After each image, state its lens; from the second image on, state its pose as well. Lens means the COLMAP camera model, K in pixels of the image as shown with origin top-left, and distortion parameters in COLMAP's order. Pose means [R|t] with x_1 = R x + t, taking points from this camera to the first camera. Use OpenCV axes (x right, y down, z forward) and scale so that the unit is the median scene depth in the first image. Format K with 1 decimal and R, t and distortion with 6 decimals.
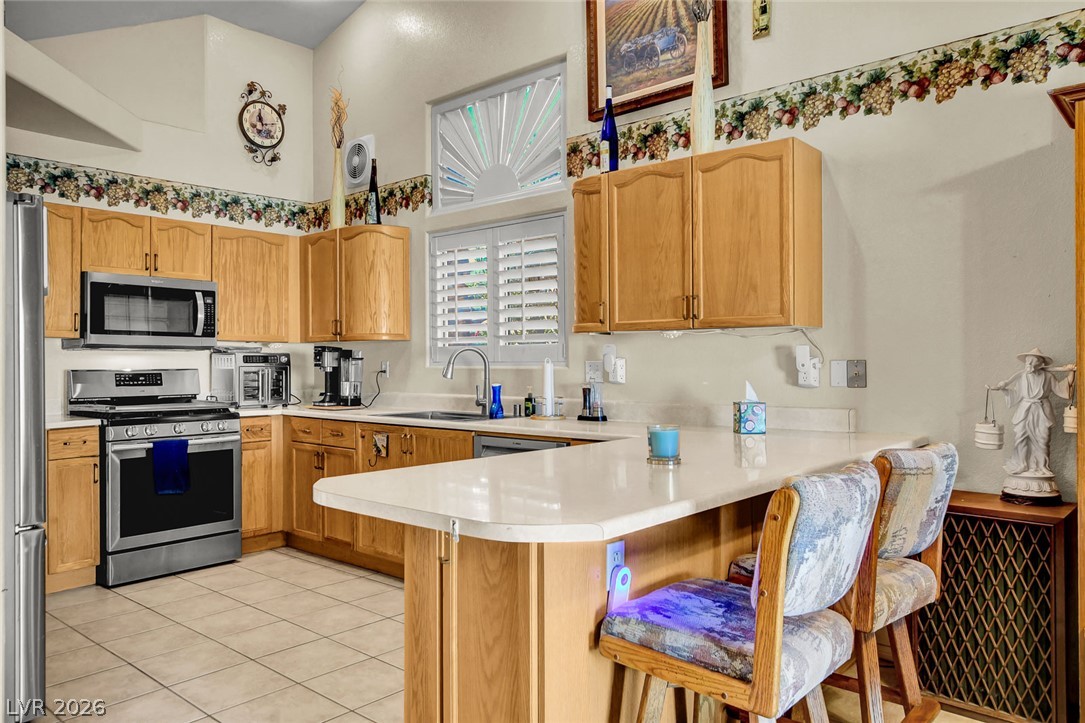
lens RADIAL K [[780.9, 0, 536.0], [0, 780.9, 352.1], [0, 0, 1]] dist [0.004896, 0.014966]
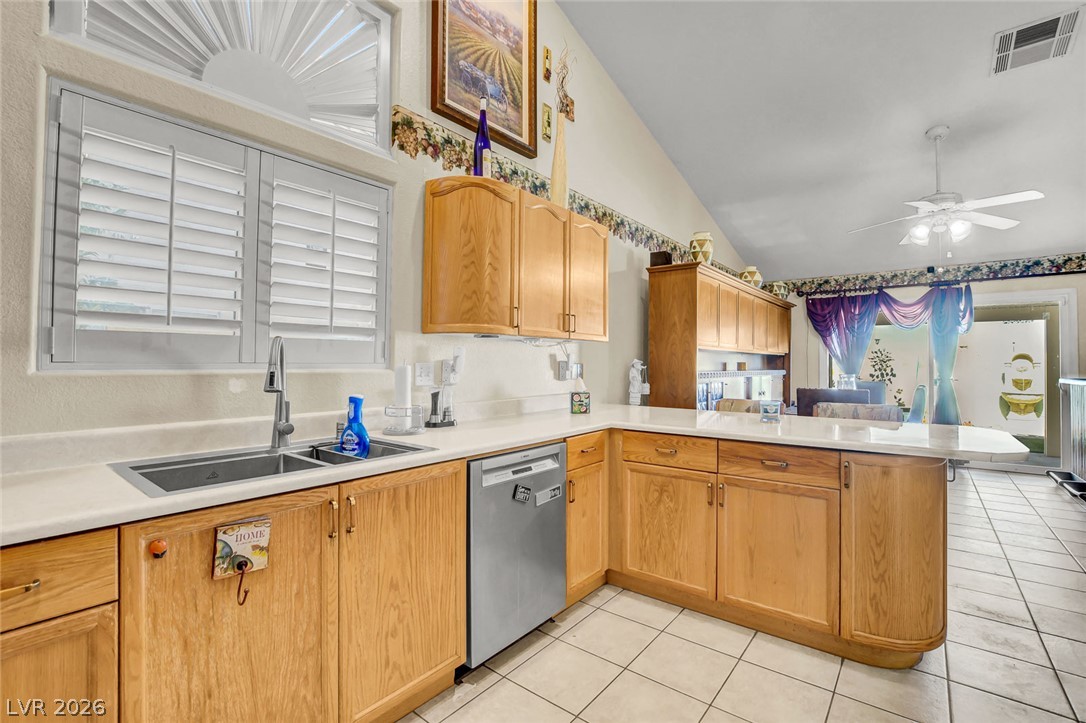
lens RADIAL K [[484.4, 0, 536.1], [0, 484.4, 356.2], [0, 0, 1]] dist [-0.030178, 0.003817]
pose [[-0.041694, 0.018961, 0.998950, -0.571174], [-0.013532, 0.999717, -0.019540, 0.014447], [-0.999039, -0.014333, -0.041426, 1.006478]]
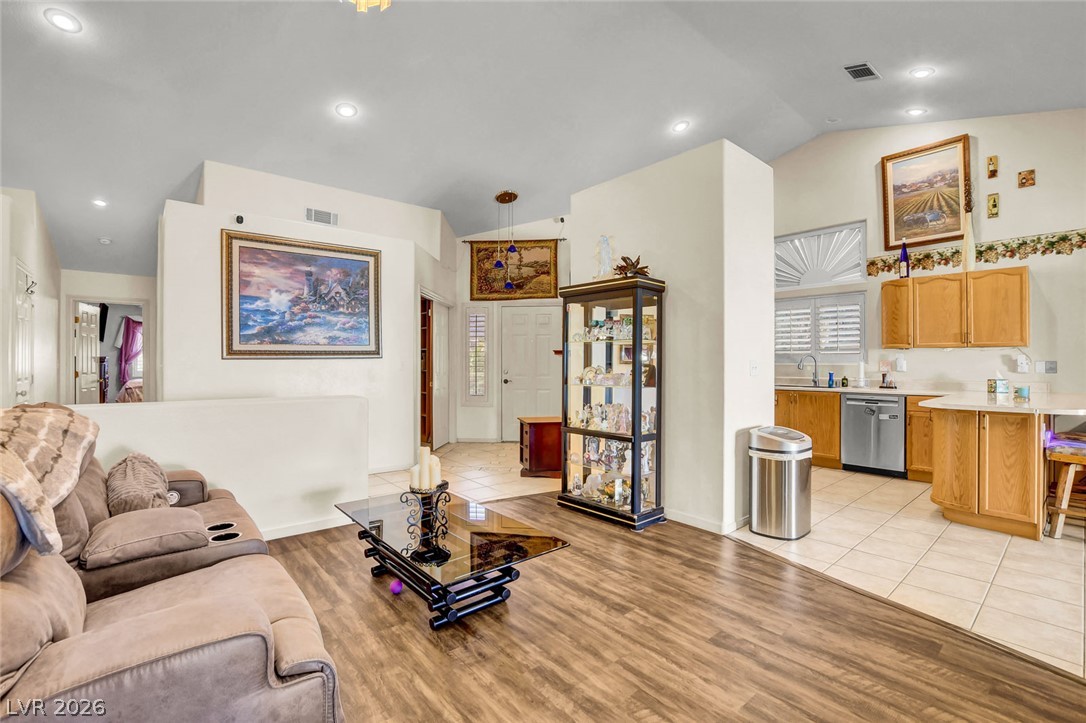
lens RADIAL K [[484.4, 0, 552.2], [0, 484.4, 359.1], [0, 0, 1]] dist [-0.030178, 0.003817]
pose [[0.990499, 0.003019, -0.137488, -0.745661], [-0.002147, 0.999977, 0.006492, -0.001510], [0.137505, -0.006135, 0.990482, -0.497837]]
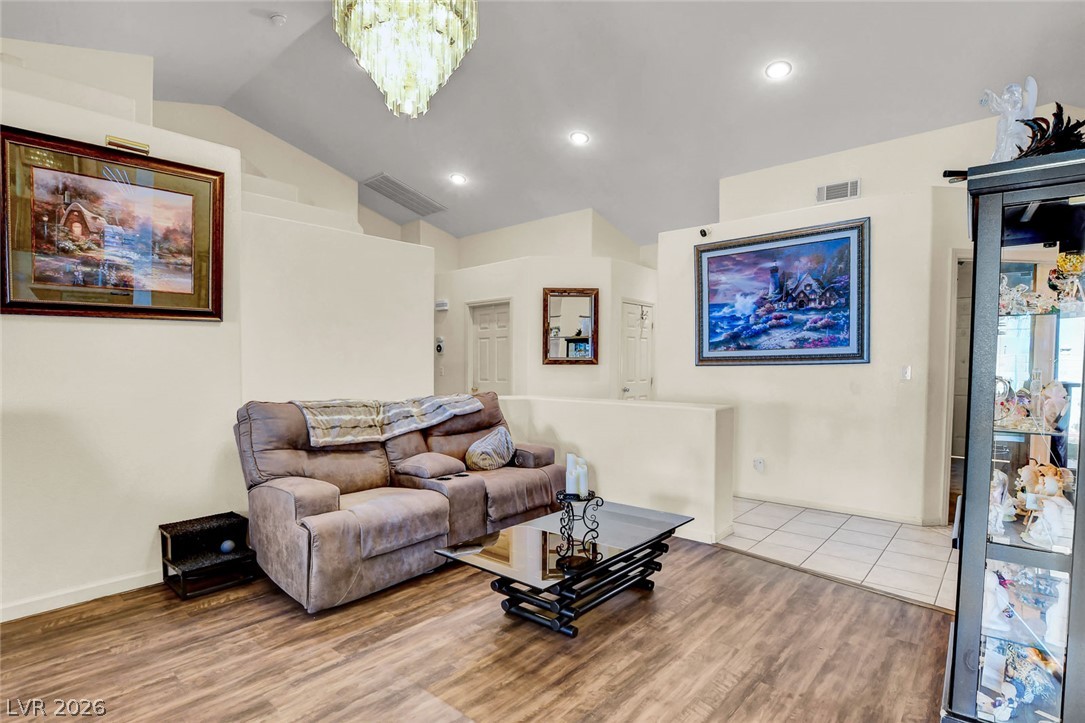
lens RADIAL K [[547.6, 0, 513.1], [0, 547.6, 381.1], [0, 0, 1]] dist [-0.028770, 0.000710]
pose [[-0.028290, 0.027179, -0.999230, -0.249840], [0.011075, 0.999577, 0.026874, 0.004230], [0.999538, -0.010306, -0.028579, 0.089022]]
